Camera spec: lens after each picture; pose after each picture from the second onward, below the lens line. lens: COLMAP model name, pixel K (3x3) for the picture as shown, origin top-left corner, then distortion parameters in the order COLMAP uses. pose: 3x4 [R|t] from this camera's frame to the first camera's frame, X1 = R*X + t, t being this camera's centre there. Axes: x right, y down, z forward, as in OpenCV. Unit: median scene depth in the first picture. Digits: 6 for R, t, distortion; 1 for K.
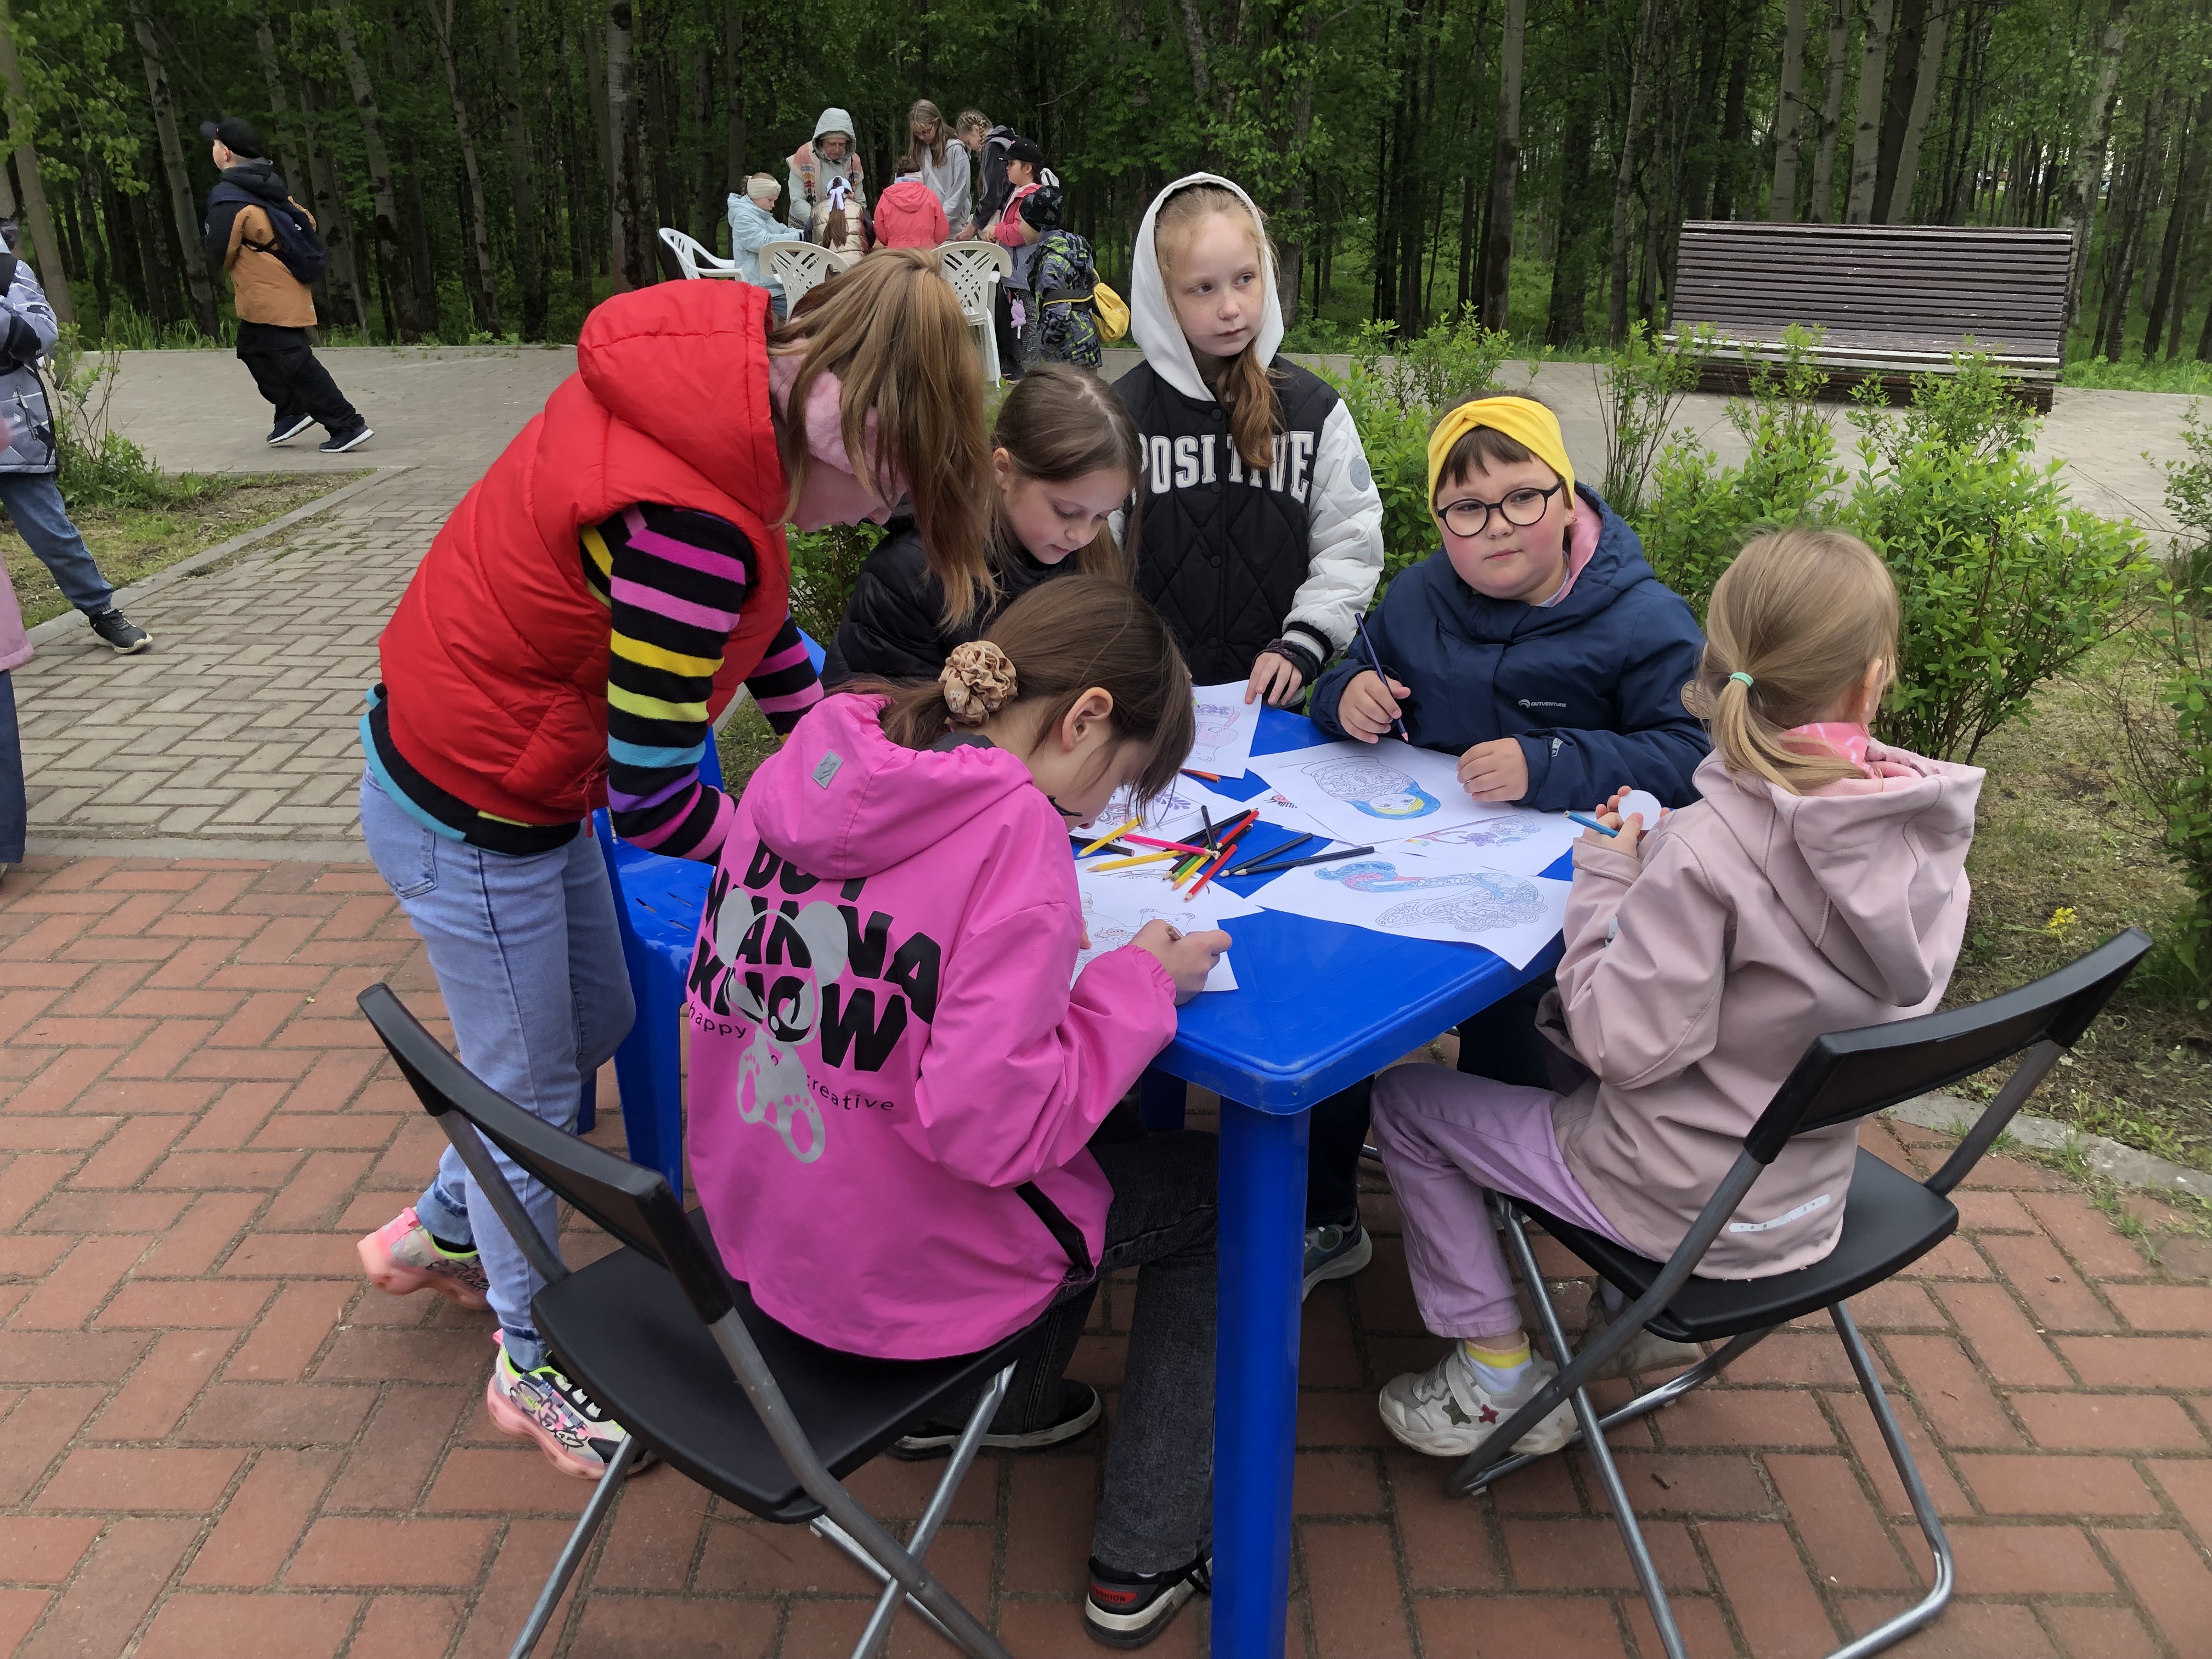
lens RADIAL K [[1800.3, 0, 1091.6], [0, 1800.3, 796.5], [0, 0, 1]] dist [0.032061, -0.002322]
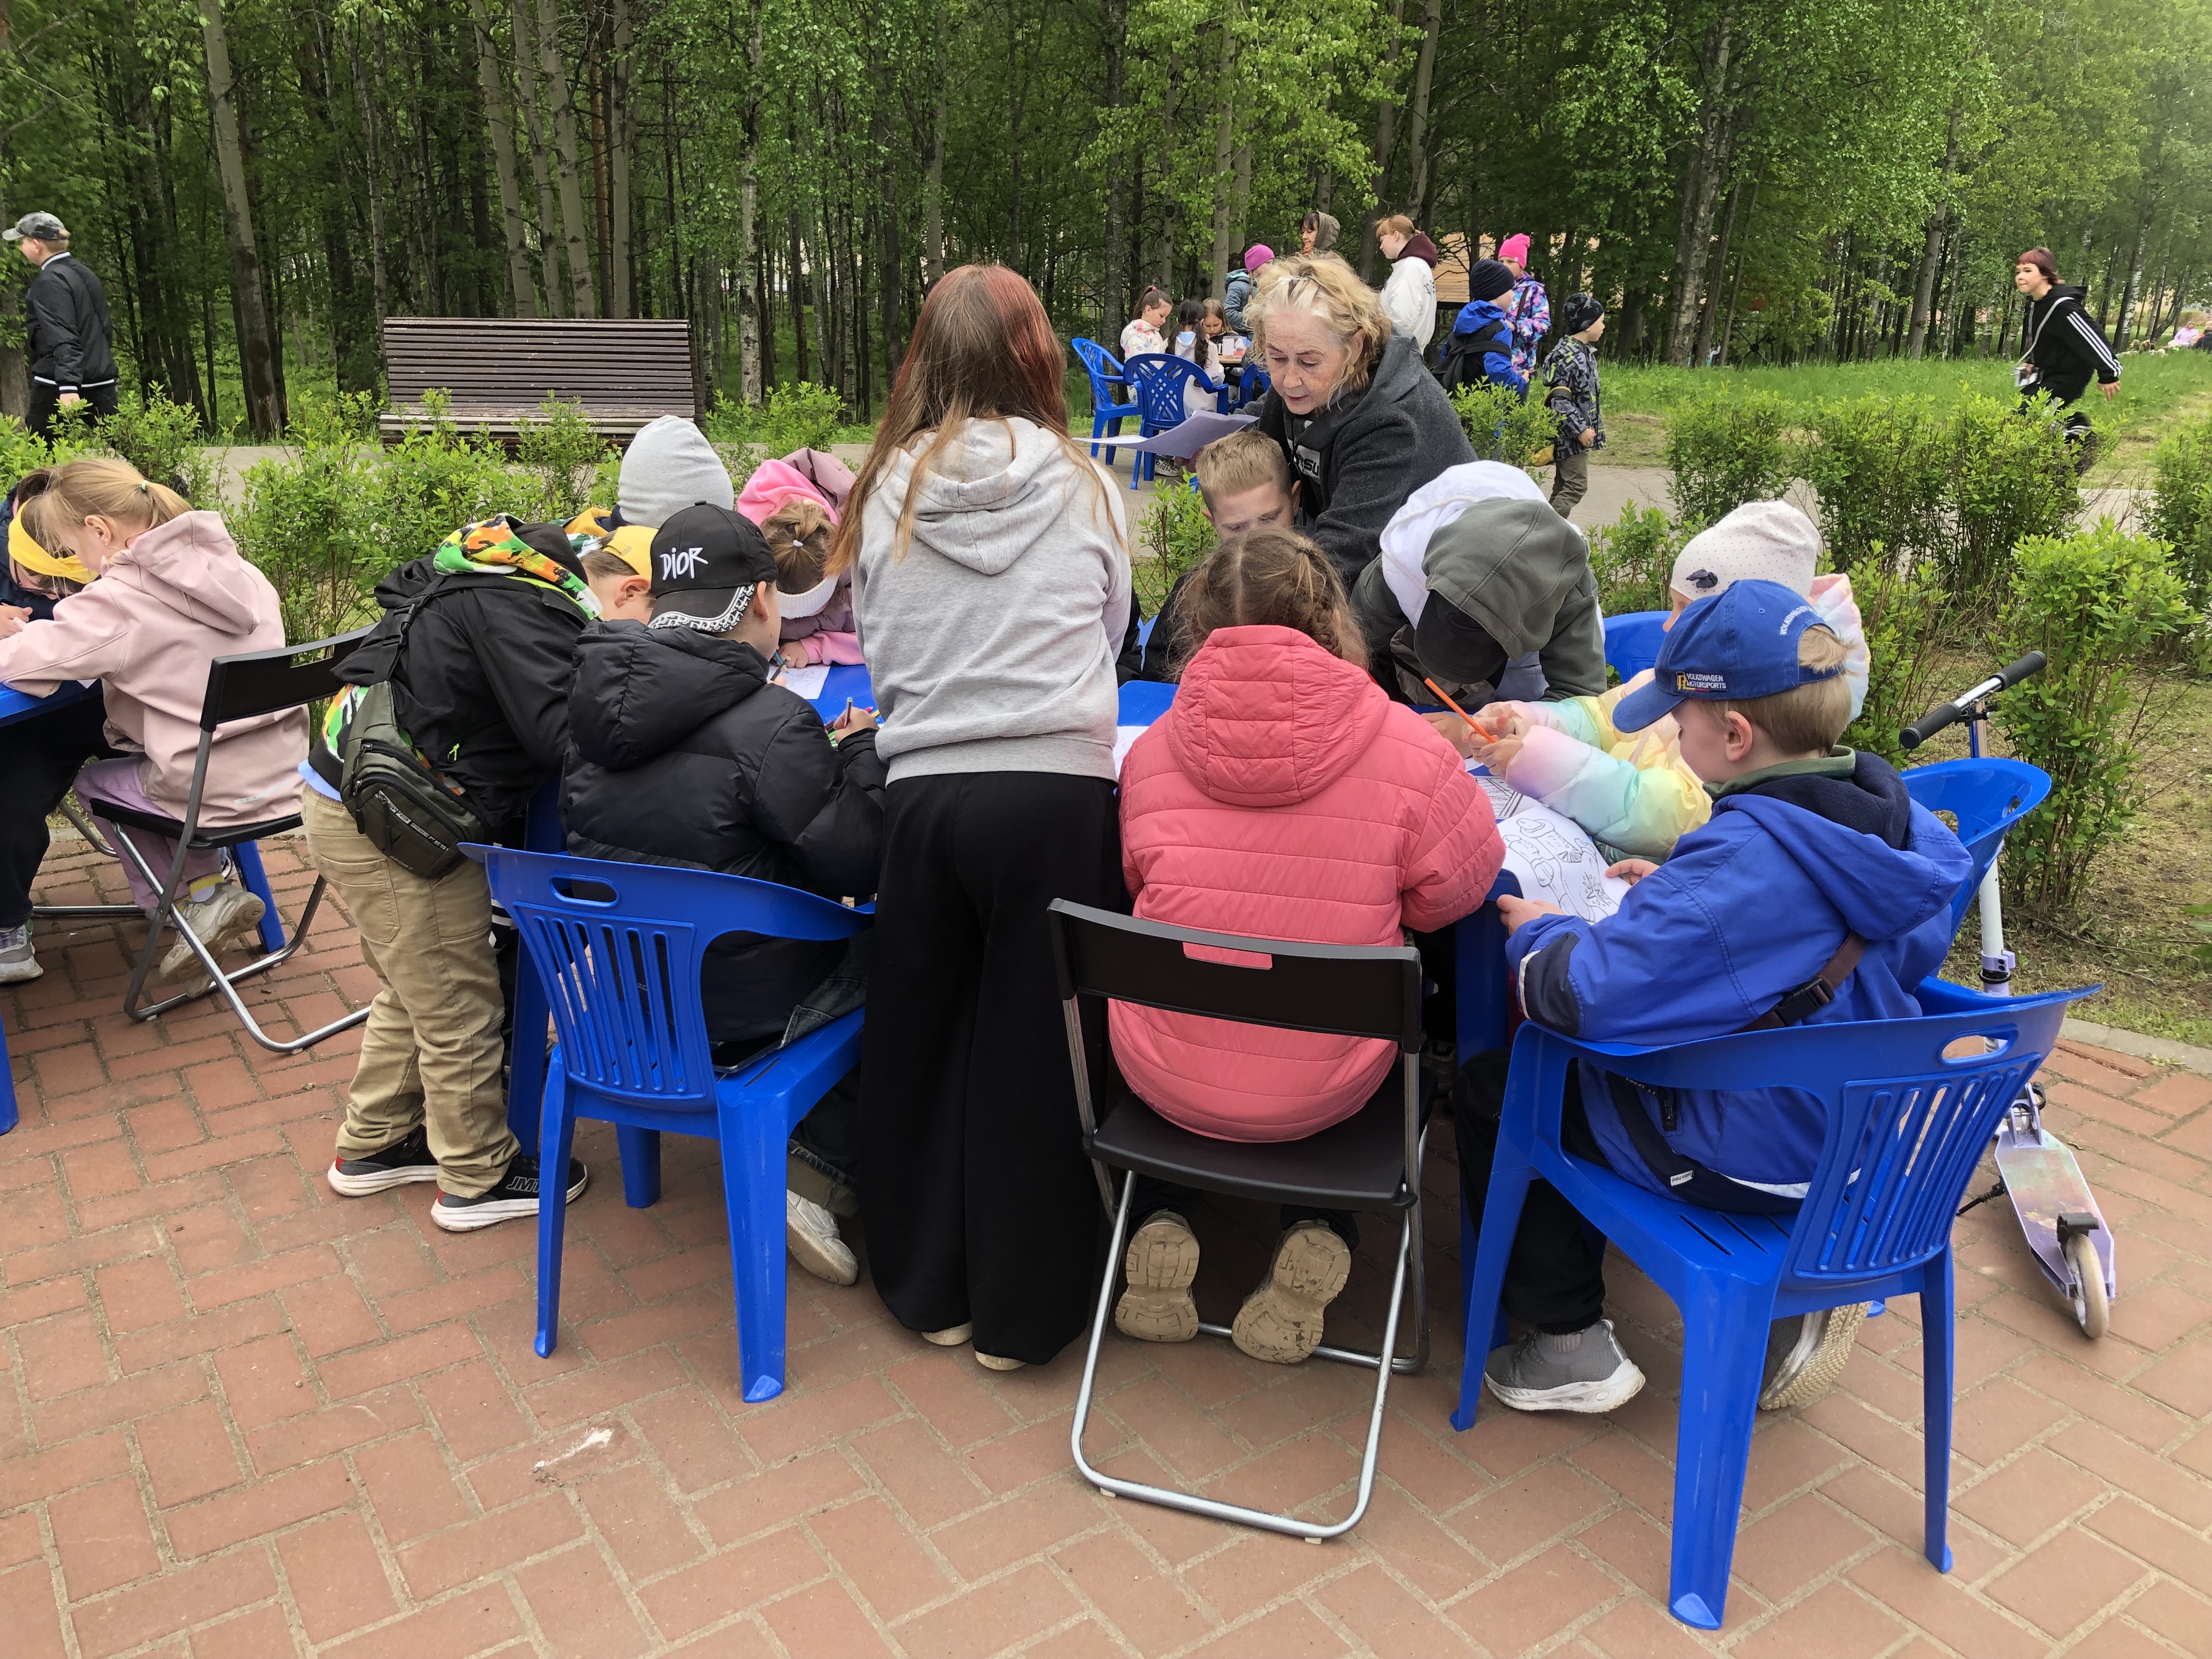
lens RADIAL K [[1800.3, 0, 1091.6], [0, 1800.3, 796.5], [0, 0, 1]] dist [0.032061, -0.002322]
pose [[0.818910, -0.170096, 0.548136, 0.003567], [0.199181, 0.979941, 0.006518, 0.036995], [-0.538249, 0.103841, 0.836364, -0.104351]]
